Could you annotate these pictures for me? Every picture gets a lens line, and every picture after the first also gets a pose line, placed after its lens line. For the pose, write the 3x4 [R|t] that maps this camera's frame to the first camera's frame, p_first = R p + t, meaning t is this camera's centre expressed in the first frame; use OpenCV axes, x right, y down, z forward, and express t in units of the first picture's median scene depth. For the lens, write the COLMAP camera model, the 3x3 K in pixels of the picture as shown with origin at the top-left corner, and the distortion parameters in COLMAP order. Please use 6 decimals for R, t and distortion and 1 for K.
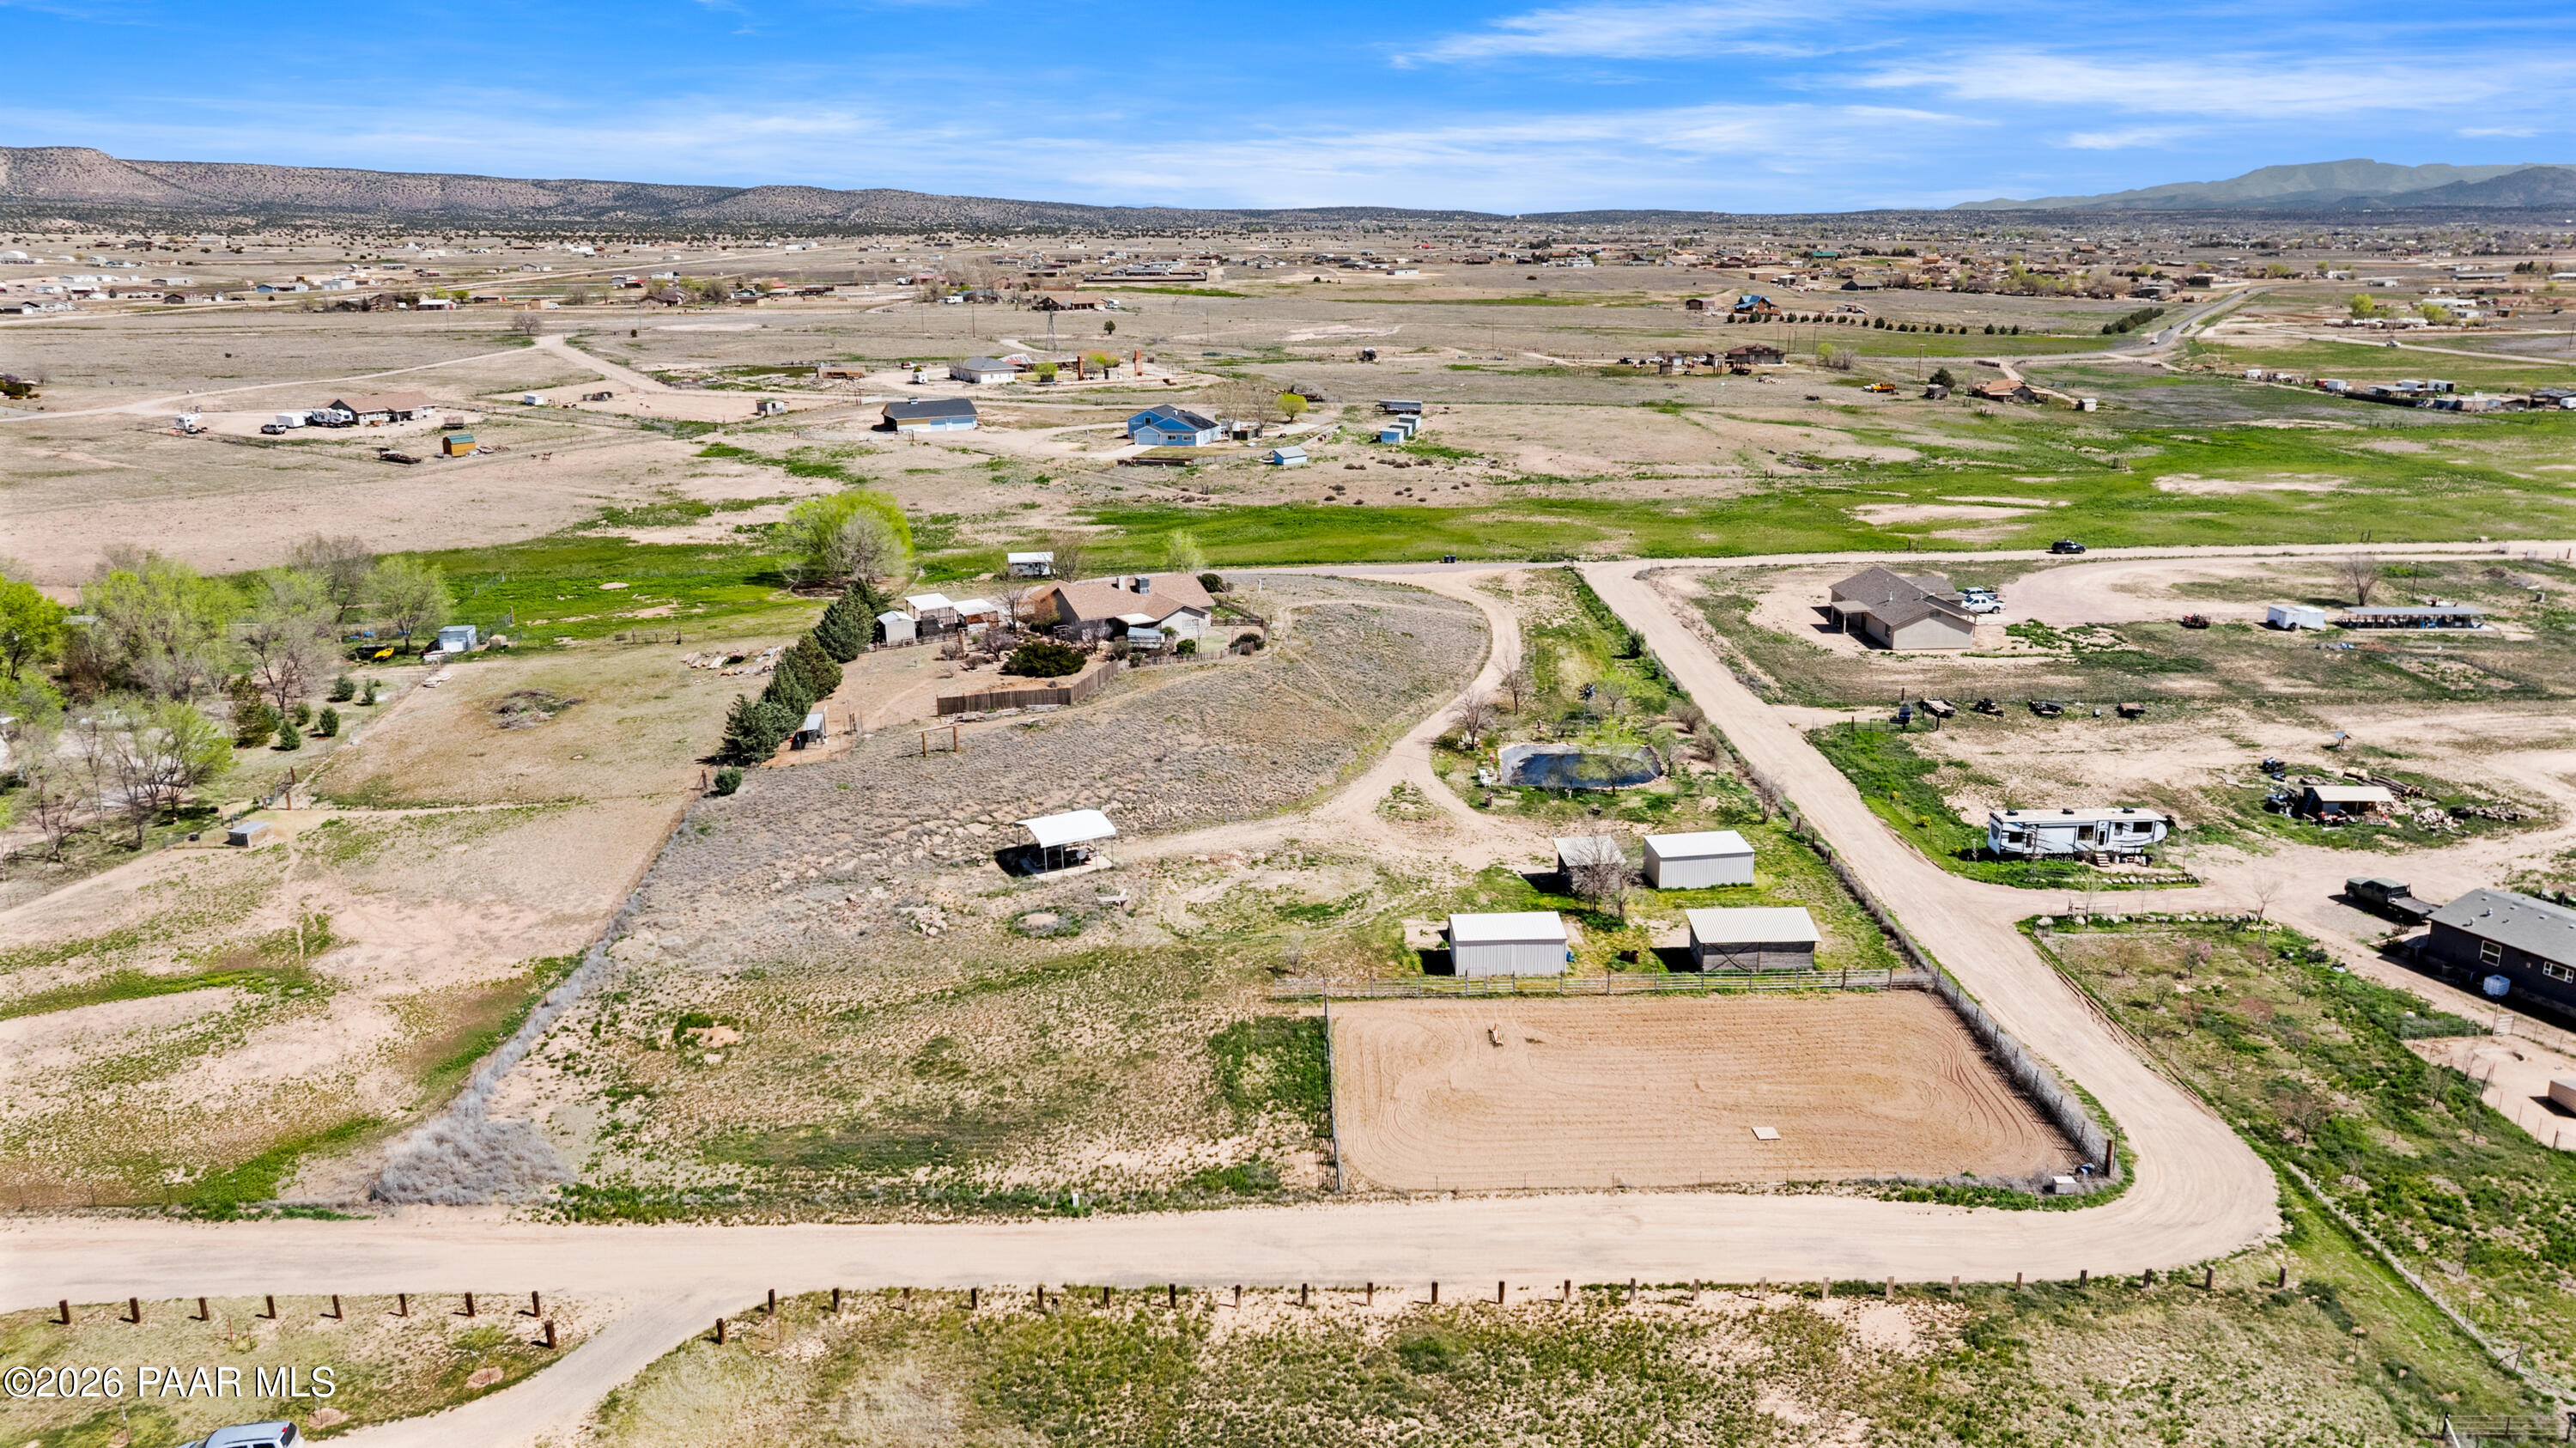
lens RADIAL K [[1832.4, 0, 1291.7], [0, 1832.4, 604.8], [0, 0, 1]] dist [-0.021855, 0.001289]
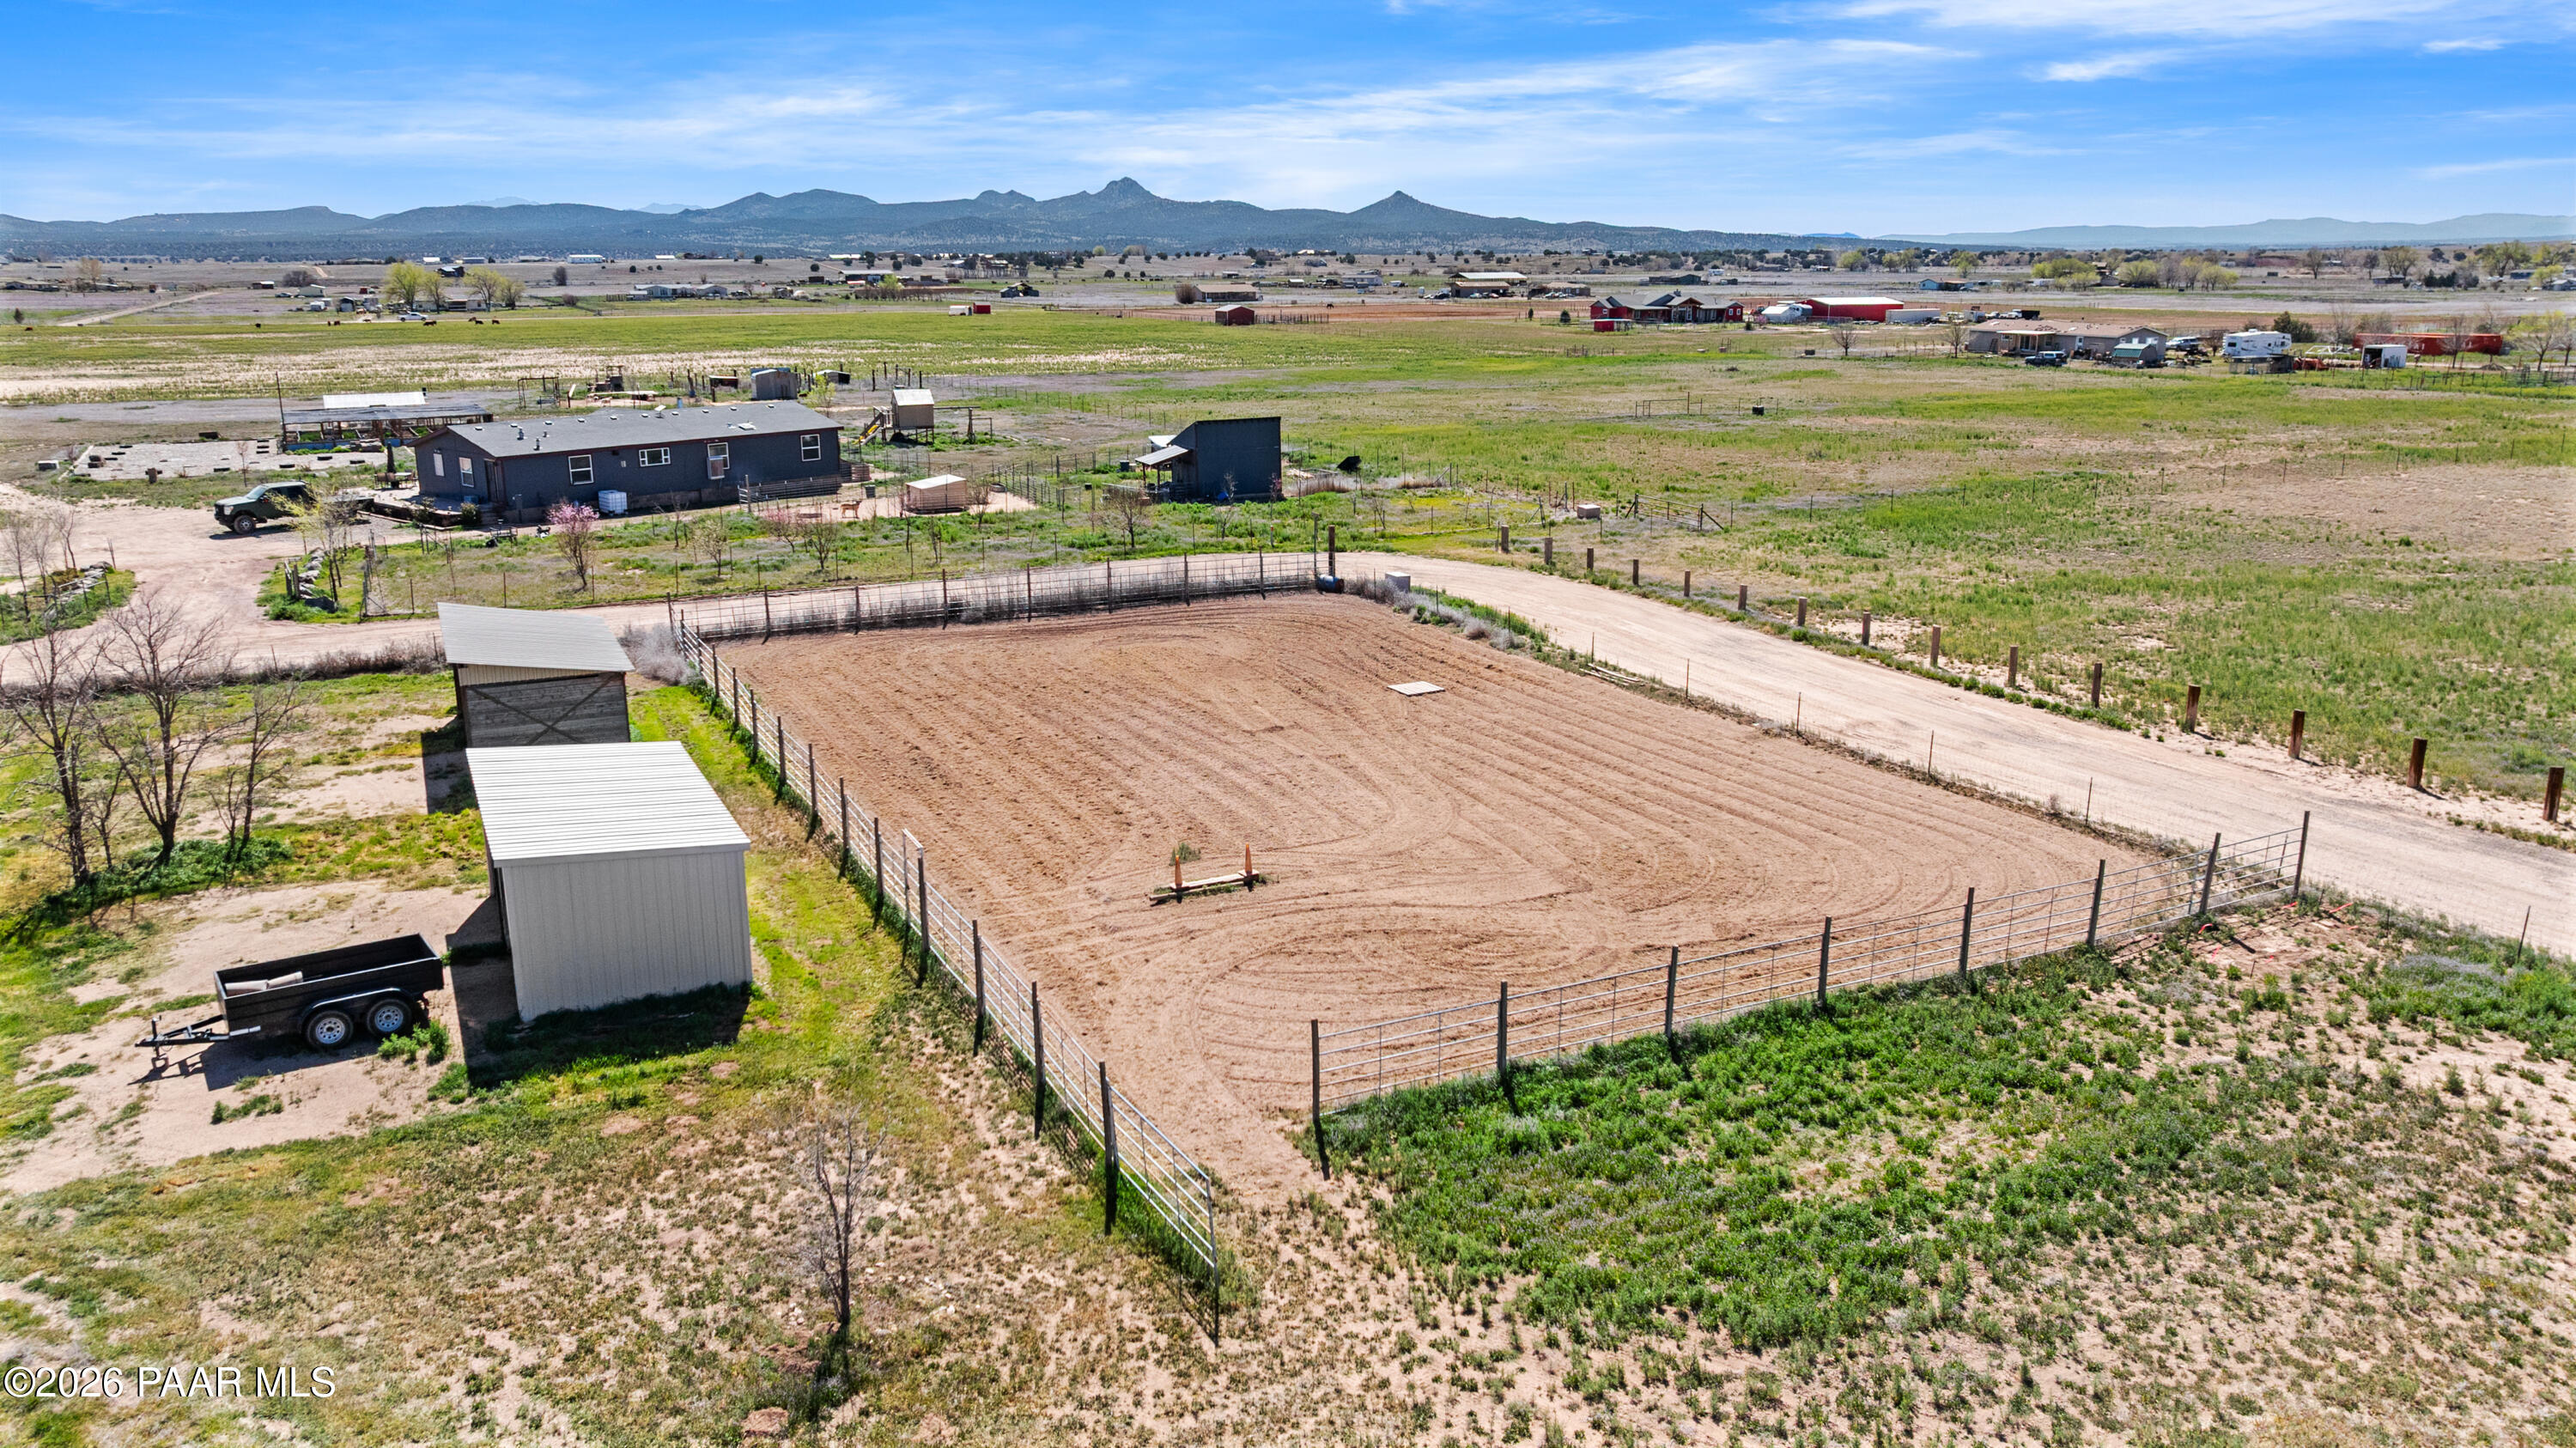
lens RADIAL K [[1796.5, 0, 1262.7], [0, 1796.5, 724.3], [0, 0, 1]] dist [-0.006671, -0.000027]
pose [[-0.410896, -0.217223, 0.885426, -0.126323], [0.195164, 0.927728, 0.318170, 0.082318], [-0.890548, 0.303538, -0.338805, 0.815522]]
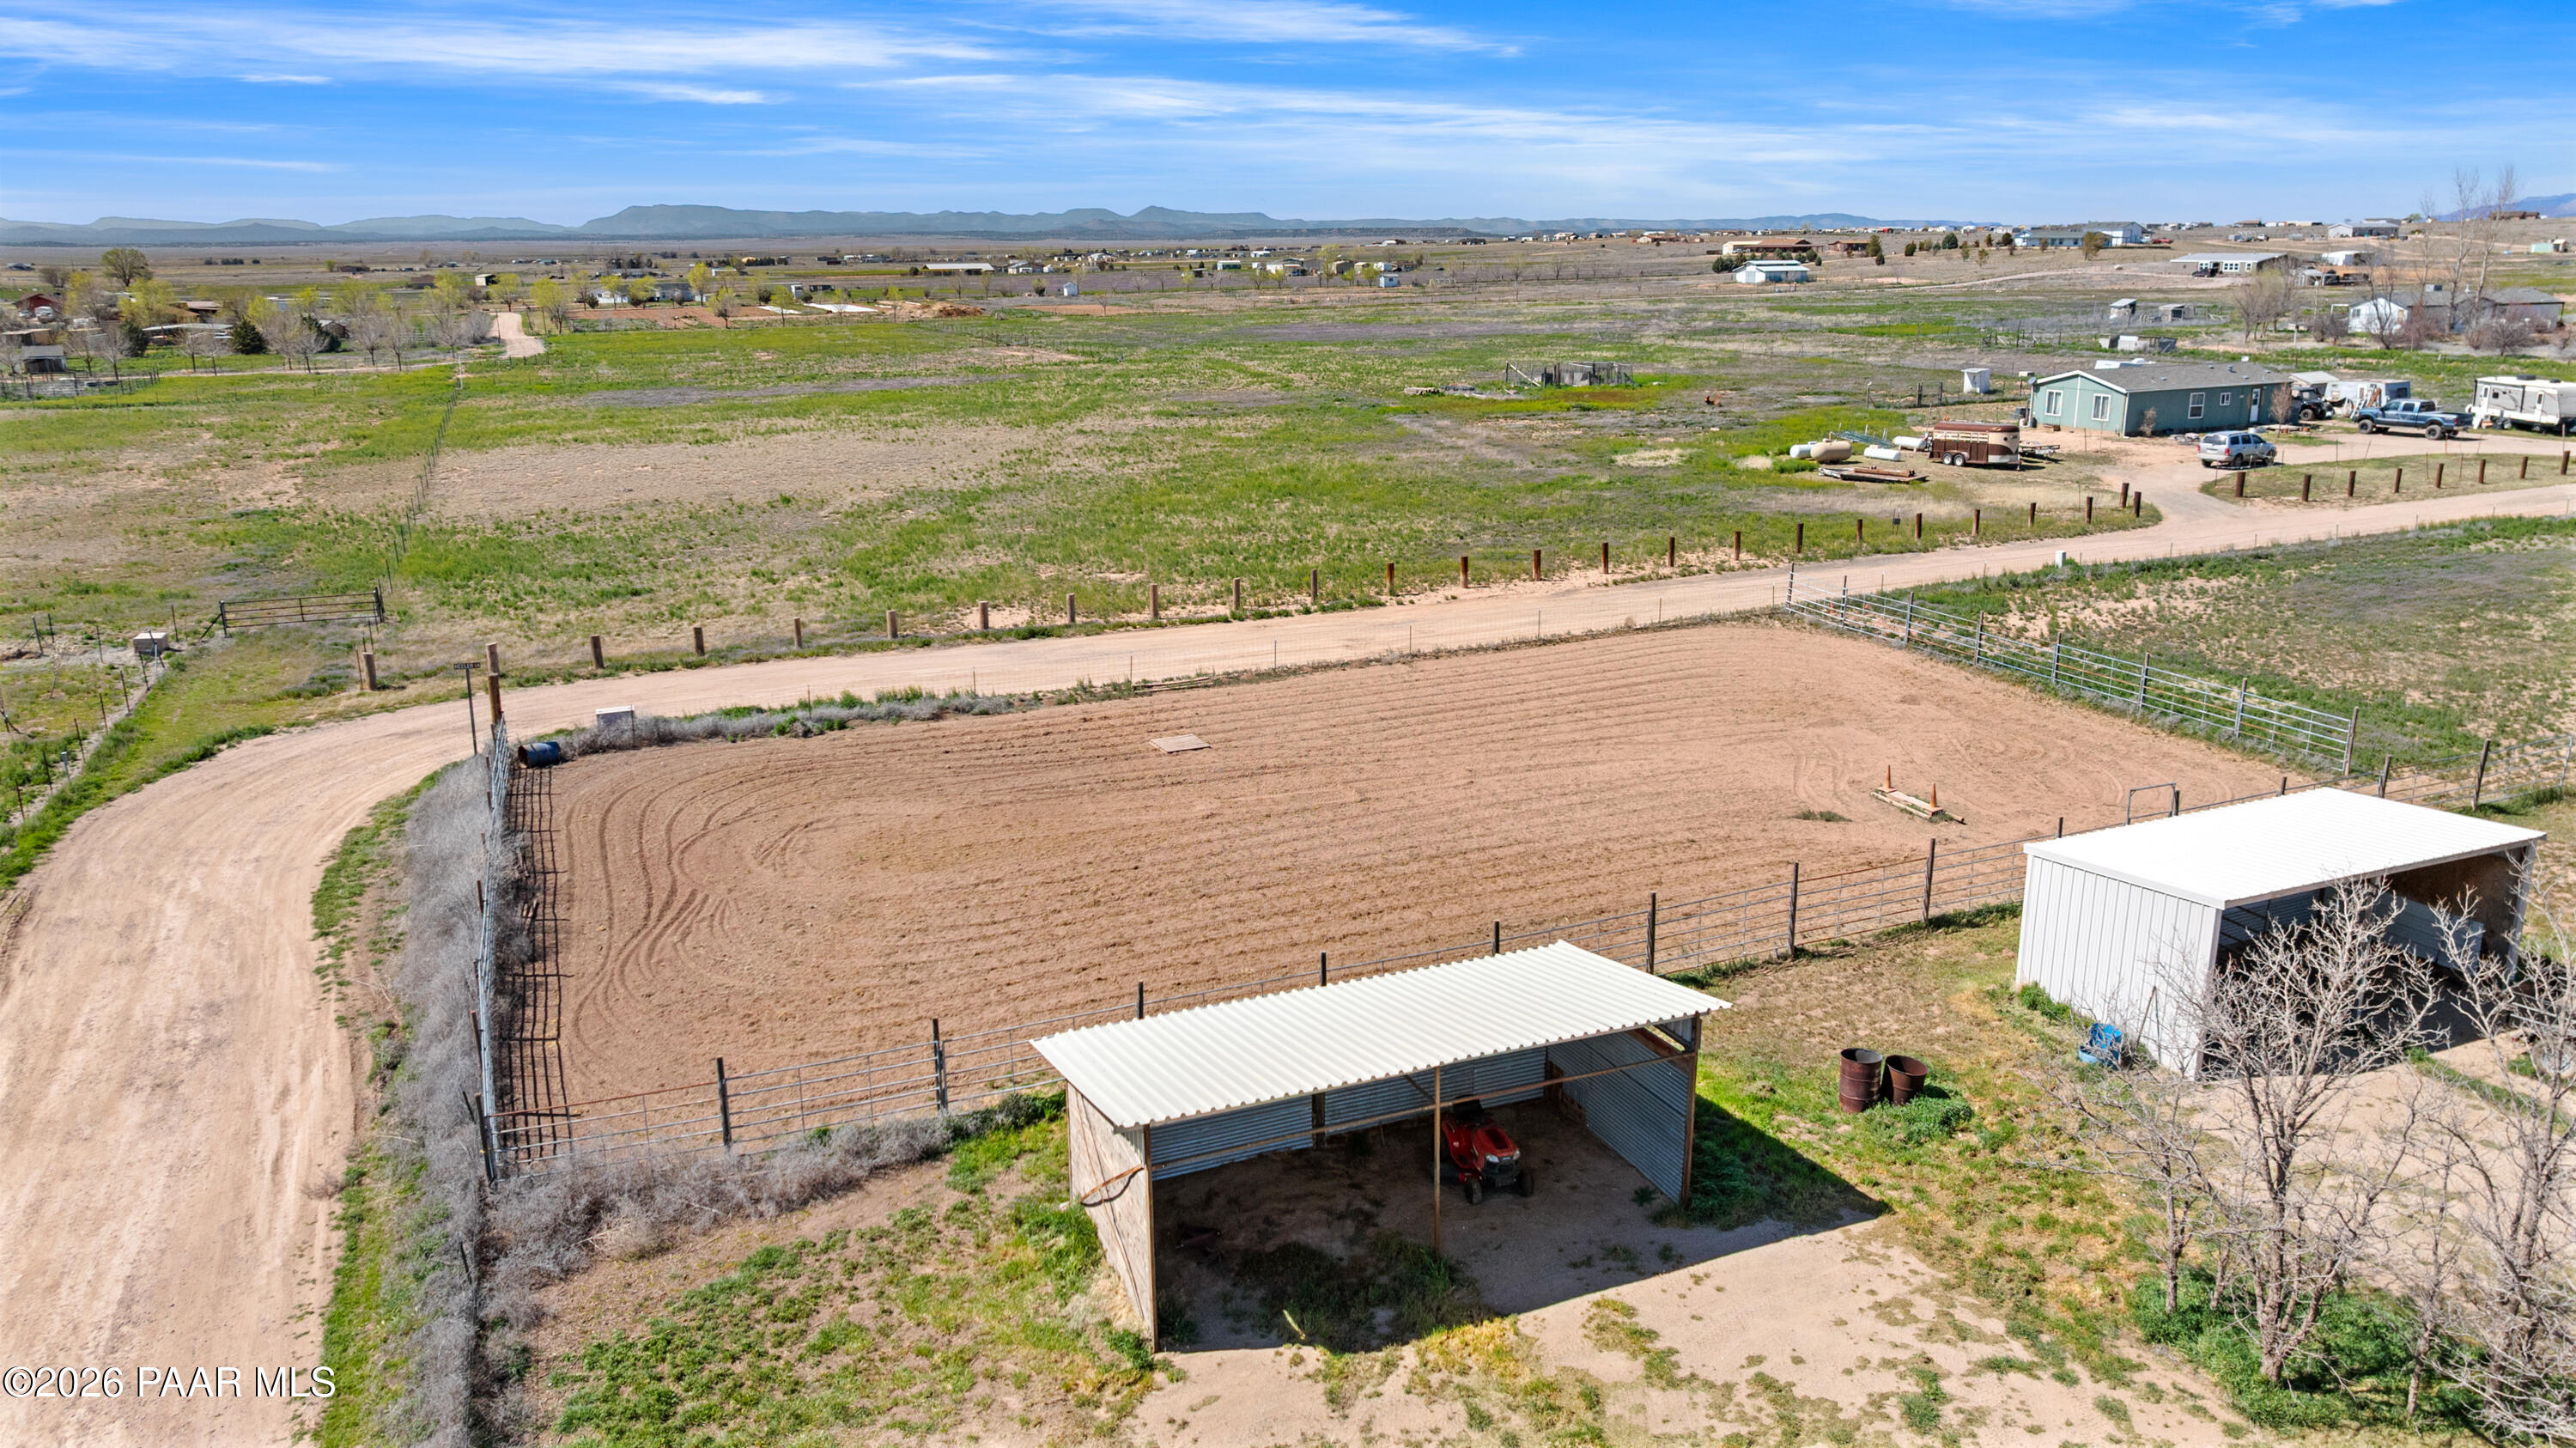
lens RADIAL K [[1796.5, 0, 1262.7], [0, 1796.5, 724.3], [0, 0, 1]] dist [-0.006671, -0.000027]
pose [[-0.933463, 0.113491, -0.340246, 0.266101], [-0.050932, 0.897065, 0.438954, 0.050026], [0.355040, 0.427076, -0.831596, 0.935414]]
